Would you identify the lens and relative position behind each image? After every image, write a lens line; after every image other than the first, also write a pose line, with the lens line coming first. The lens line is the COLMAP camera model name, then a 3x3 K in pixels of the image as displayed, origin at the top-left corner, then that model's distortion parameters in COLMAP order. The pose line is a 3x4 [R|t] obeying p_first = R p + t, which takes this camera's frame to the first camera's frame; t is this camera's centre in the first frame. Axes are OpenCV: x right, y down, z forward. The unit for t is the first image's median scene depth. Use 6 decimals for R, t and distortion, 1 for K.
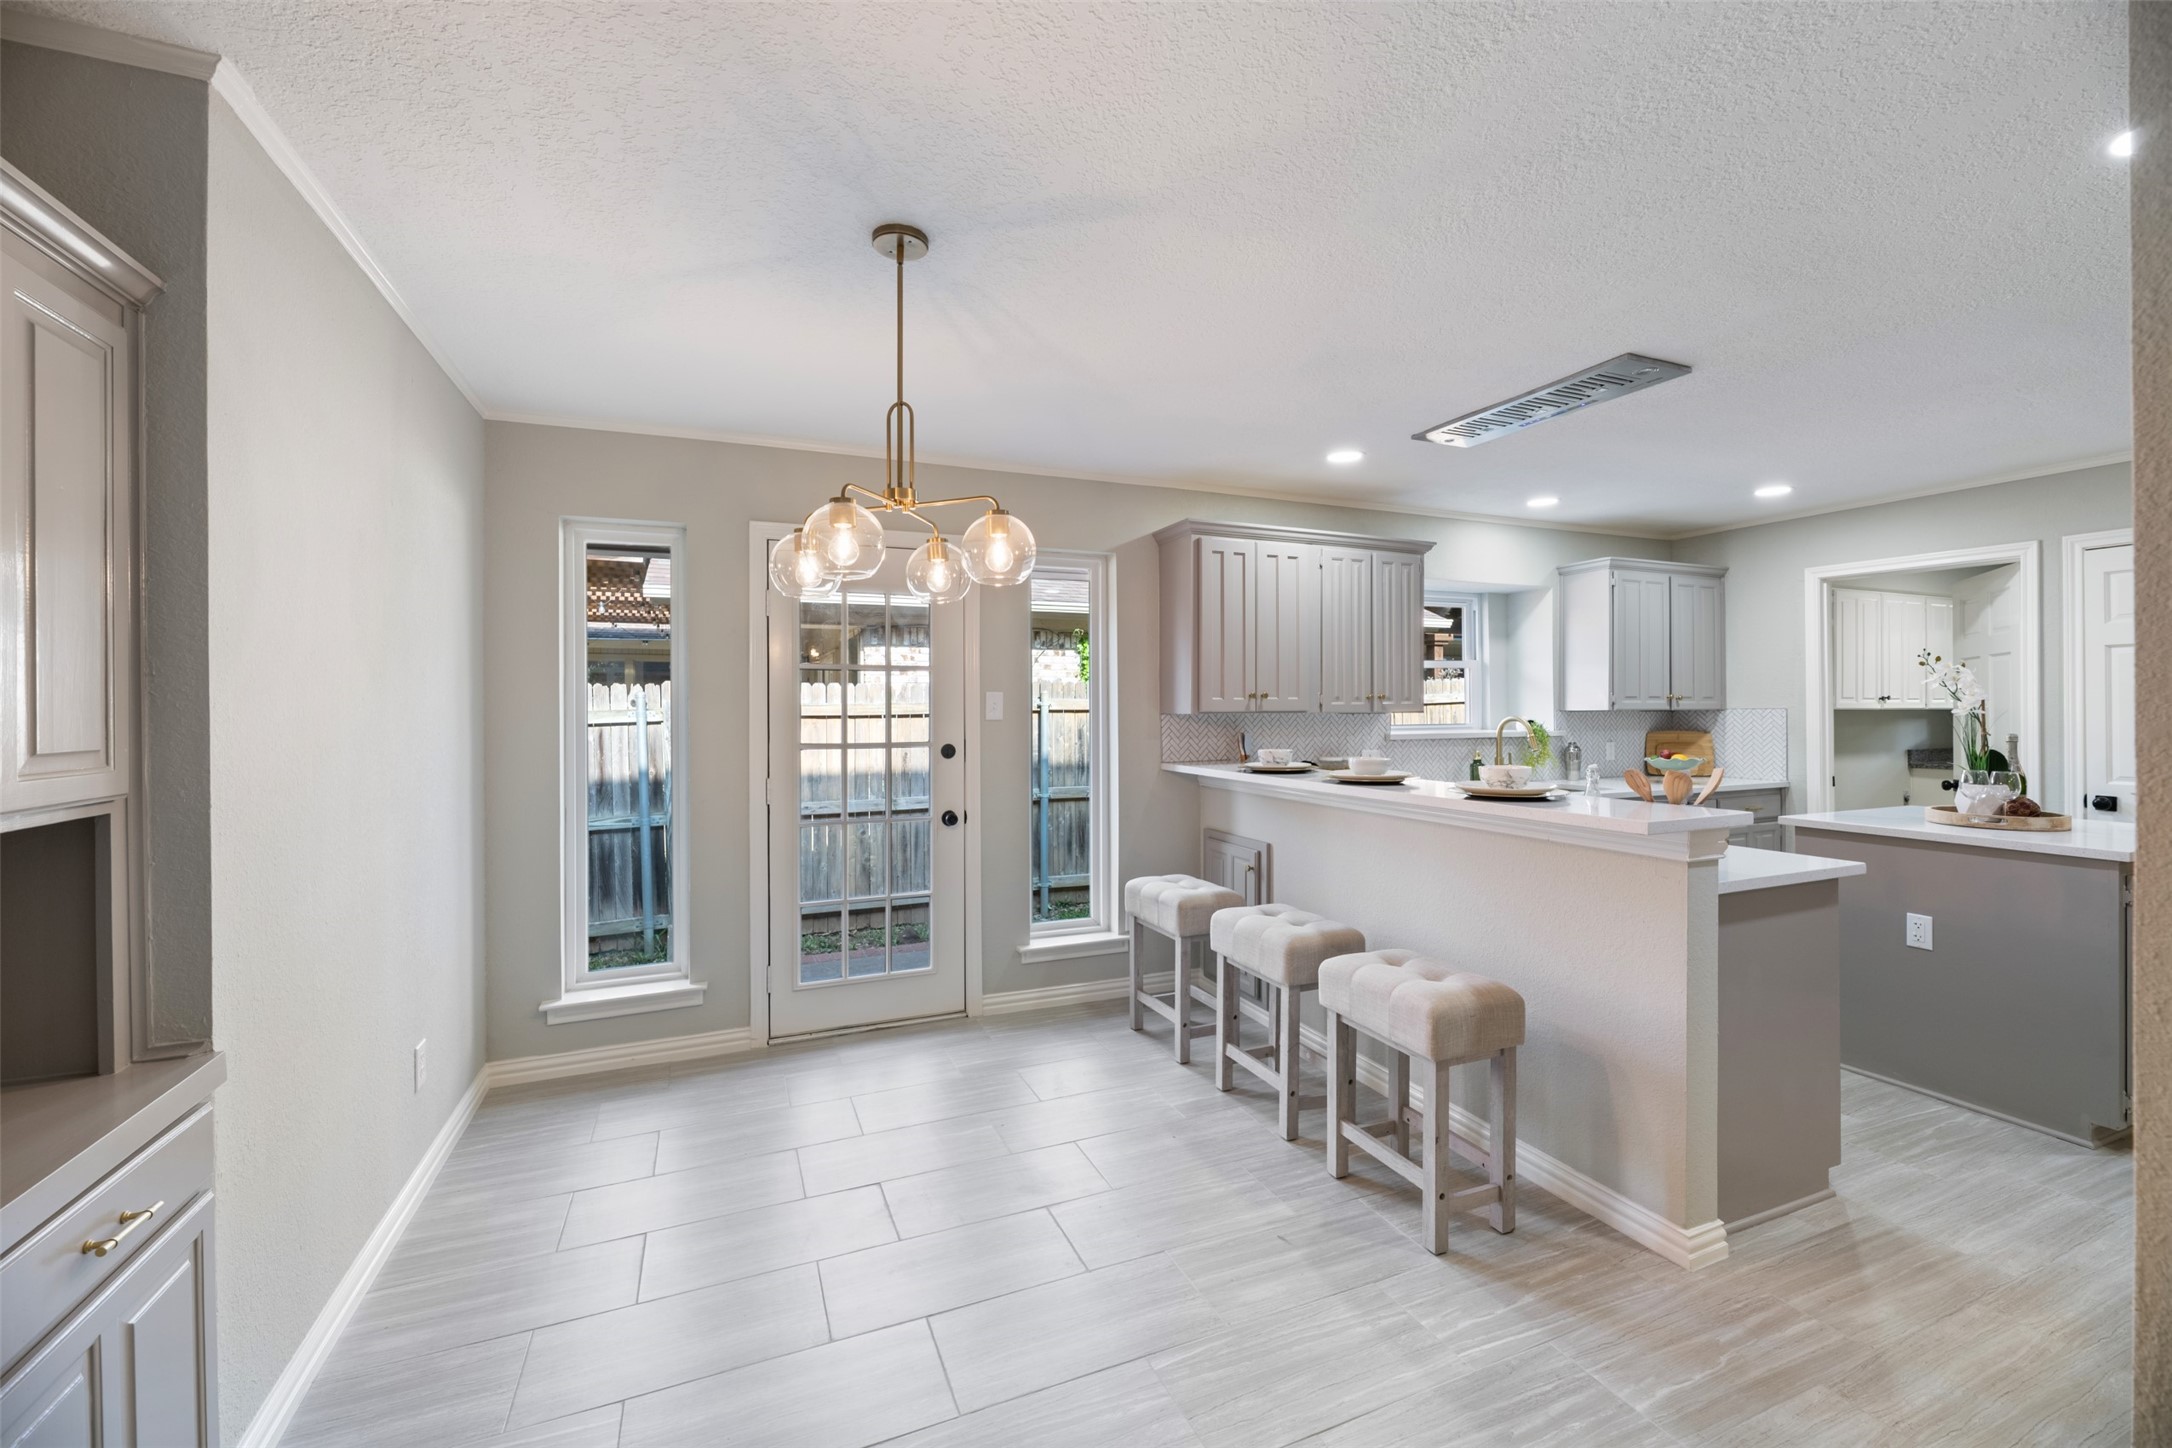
lens RADIAL K [[888.1, 0, 1088.7], [0, 888.1, 709.3], [0, 0, 1]] dist [0.000794, -0.000715]
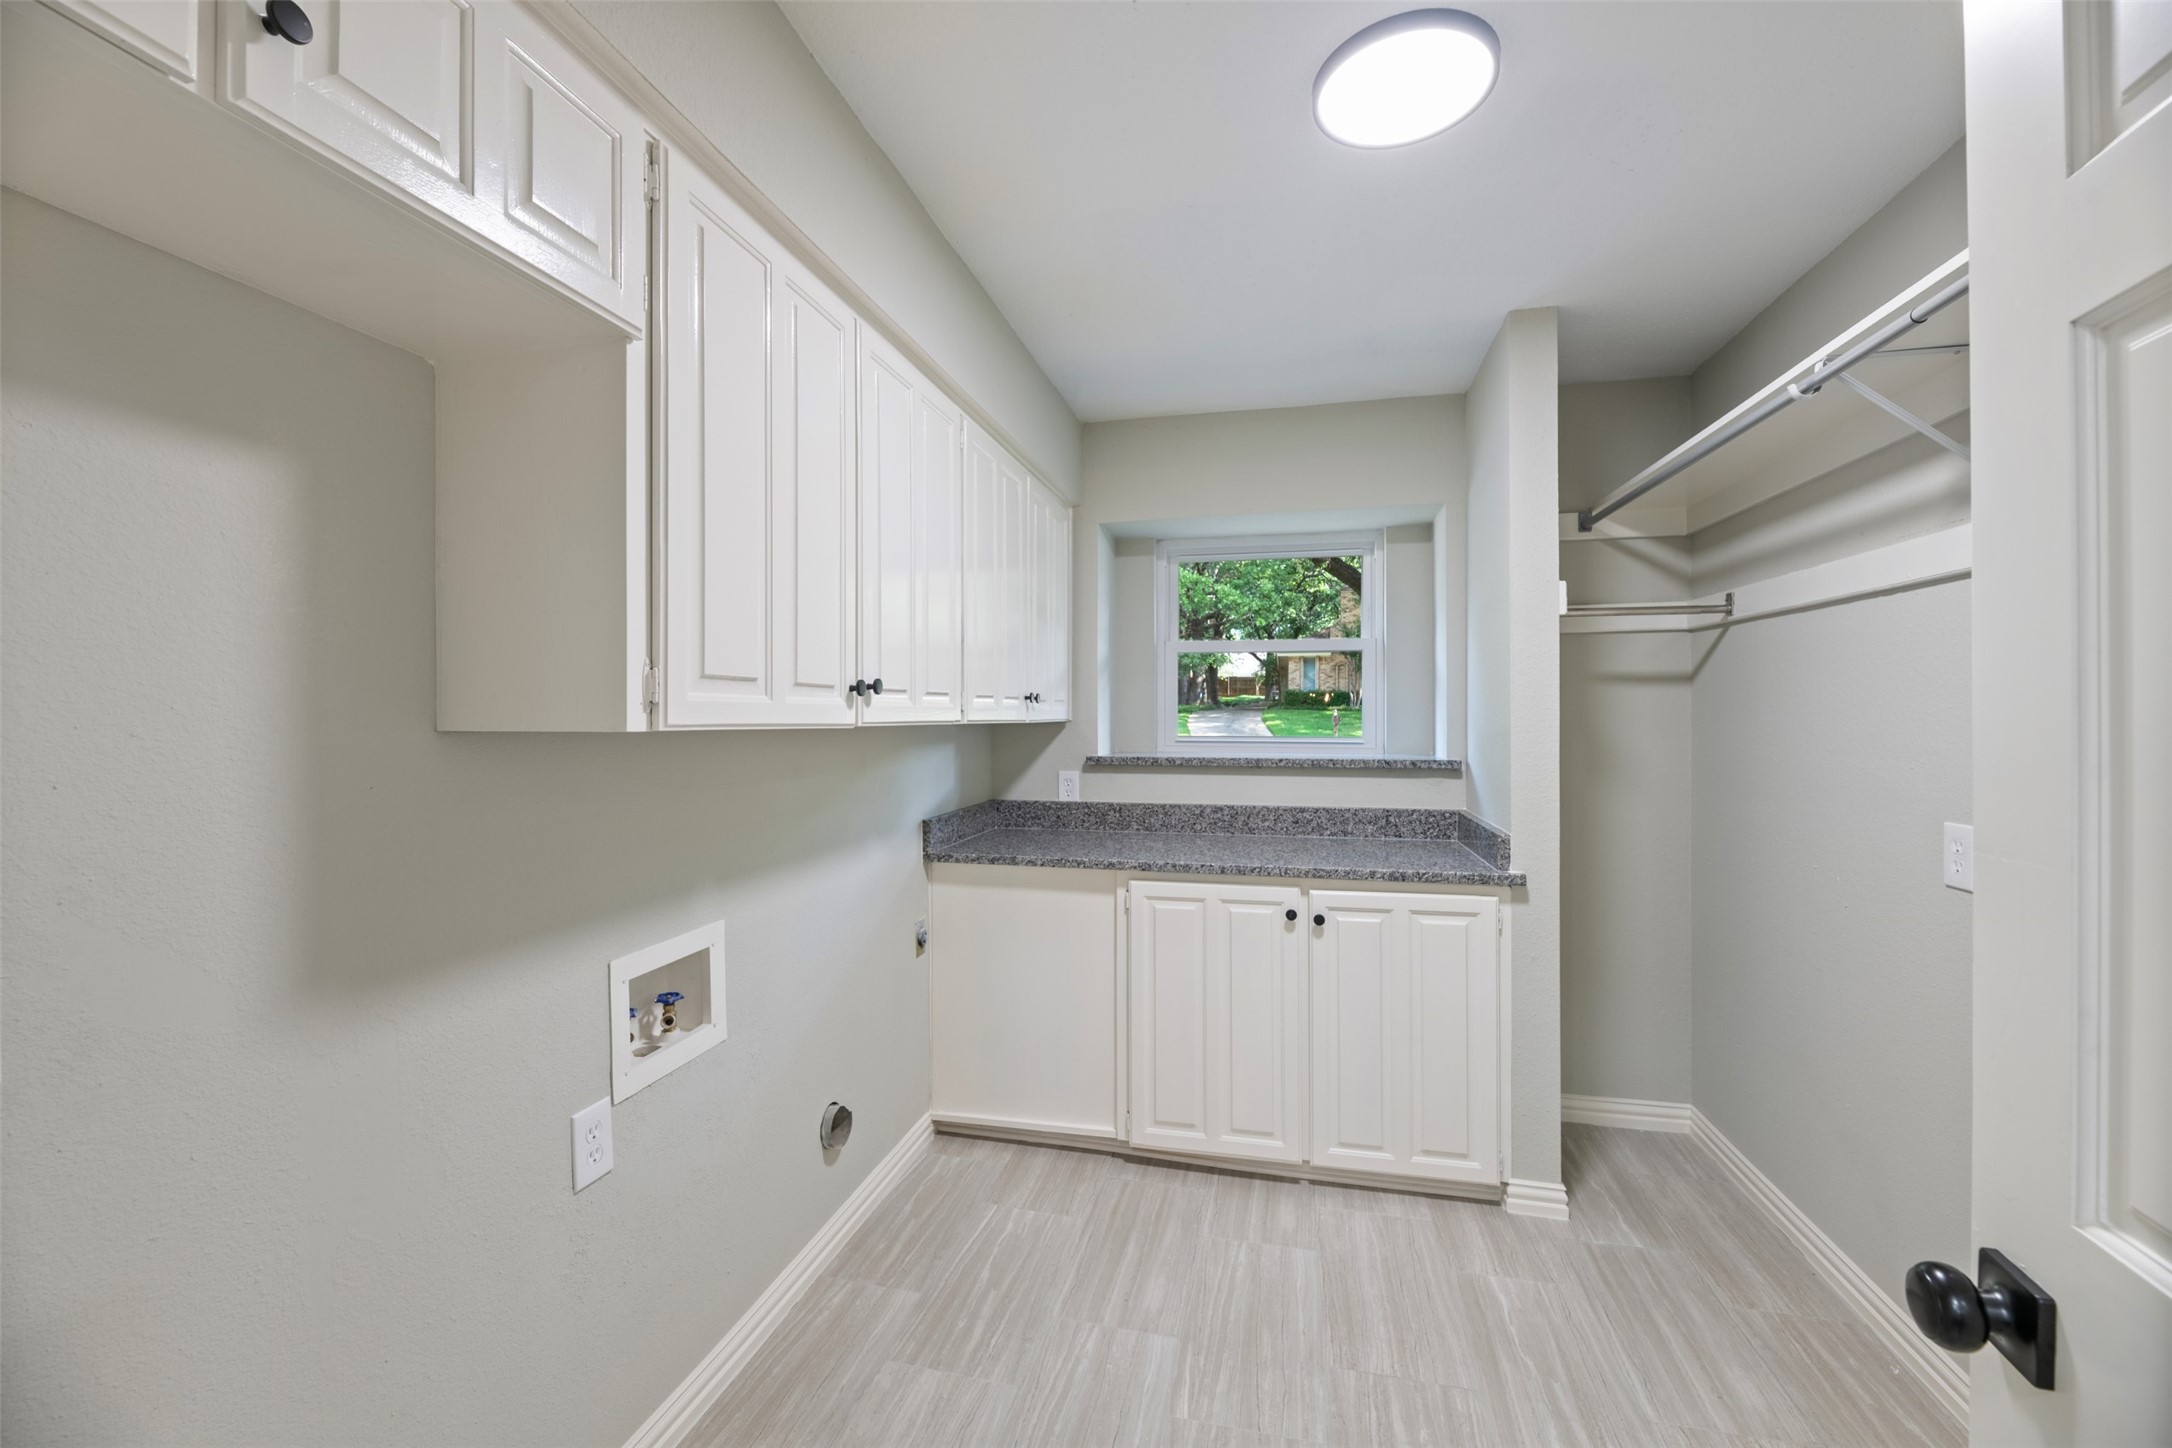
lens RADIAL K [[888.1, 0, 1088.1], [0, 888.1, 717.0], [0, 0, 1]] dist [0.000794, -0.000715]
pose [[0.594704, -0.000152, 0.803945, 1.163445], [0.001442, 0.999999, -0.000878, -0.004454], [-0.803943, 0.001681, 0.594704, 1.267815]]
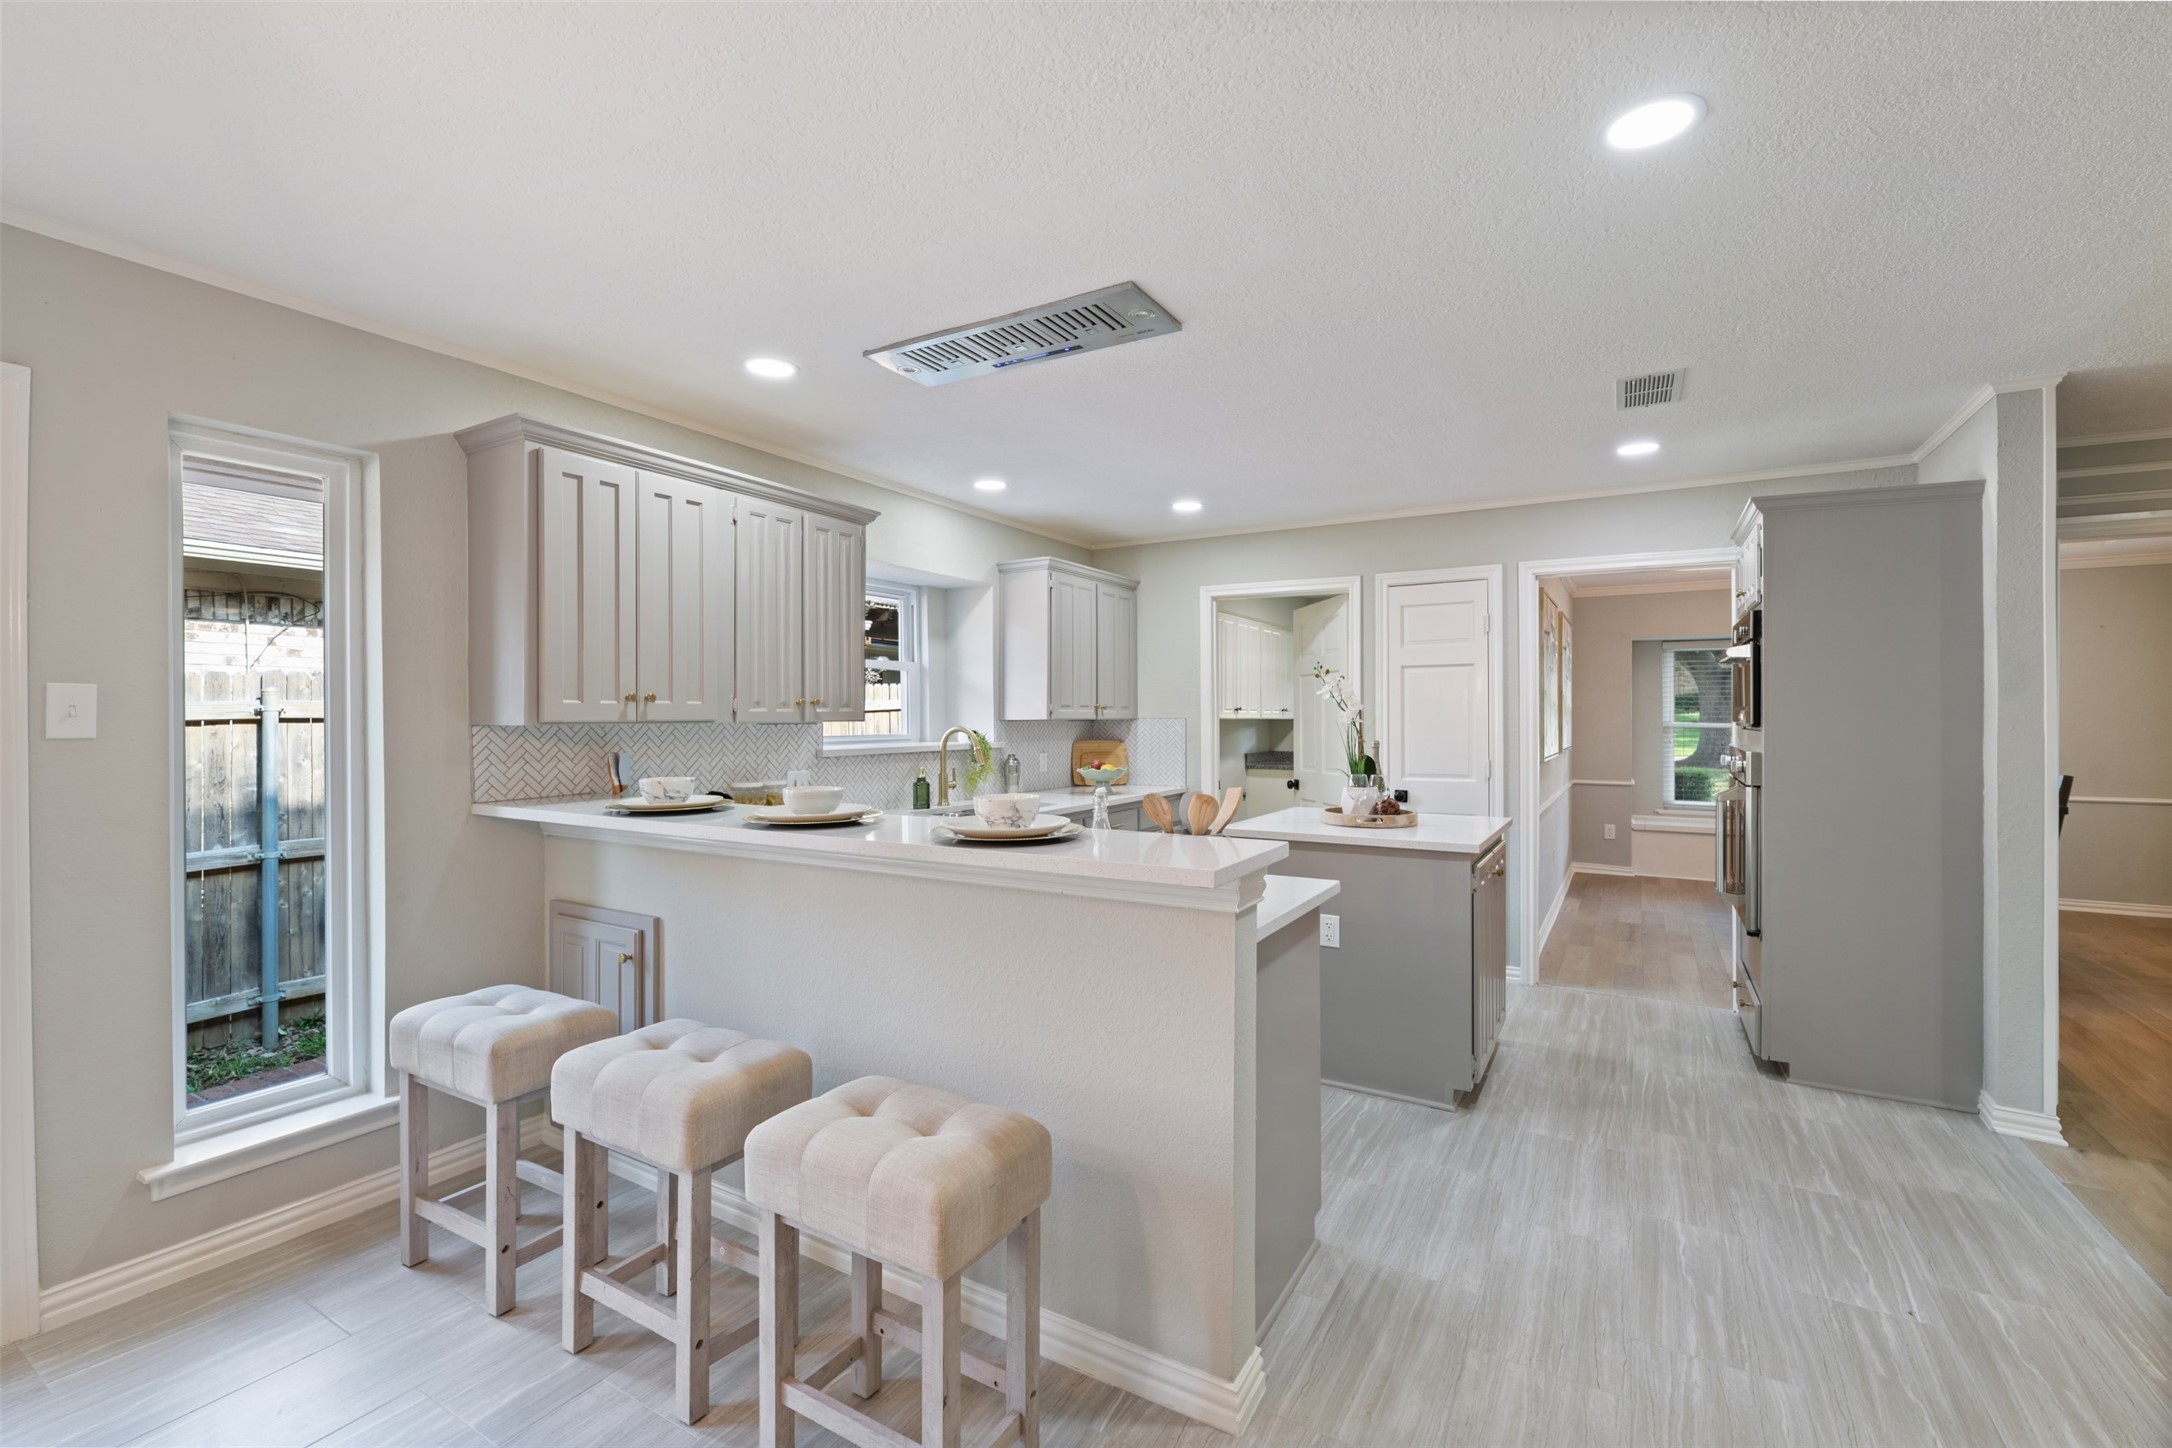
lens RADIAL K [[930.8, 0, 1091.2], [0, 930.8, 722.7], [0, 0, 1]] dist [-0.004263, -0.000587]
pose [[0.804633, -0.001869, 0.593770, 0.050056], [-0.000883, 0.999990, 0.004344, 0.000249], [-0.593772, -0.004020, 0.804623, 0.240576]]
